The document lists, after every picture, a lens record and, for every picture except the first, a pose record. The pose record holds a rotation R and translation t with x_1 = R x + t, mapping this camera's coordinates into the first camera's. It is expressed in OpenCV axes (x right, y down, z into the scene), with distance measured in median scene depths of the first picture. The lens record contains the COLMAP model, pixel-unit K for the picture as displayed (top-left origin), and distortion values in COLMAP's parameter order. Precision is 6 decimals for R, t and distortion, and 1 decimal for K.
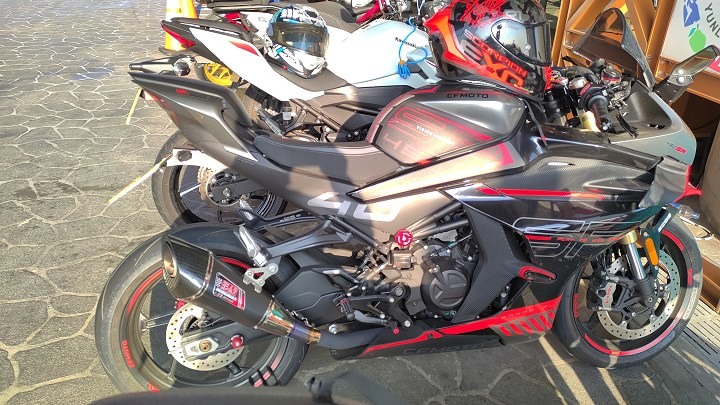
lens RADIAL K [[523.9, 0, 364.7], [0, 523.9, 205.3], [0, 0, 1]] dist [0.005065, 0.001485]
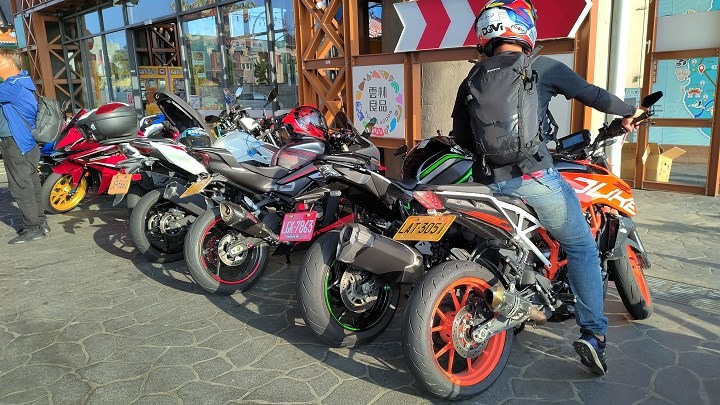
lens RADIAL K [[523.9, 0, 364.7], [0, 523.9, 205.3], [0, 0, 1]] dist [0.005065, 0.001485]
pose [[0.826683, -0.165046, 0.537918, -0.707738], [0.302167, 0.936682, -0.176980, 0.443190], [-0.474648, 0.308847, 0.824210, -0.861956]]
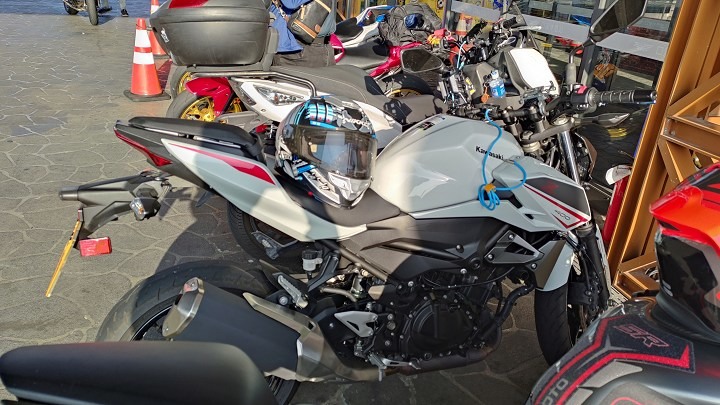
lens RADIAL K [[525.2, 0, 360.0], [0, 525.2, 202.5], [0, 0, 1]] dist [0.002010, -0.001402]
pose [[0.998741, 0.018504, 0.046624, -0.118441], [-0.016507, 0.998945, -0.042860, -0.220355], [-0.047368, 0.042037, 0.997993, 0.349536]]
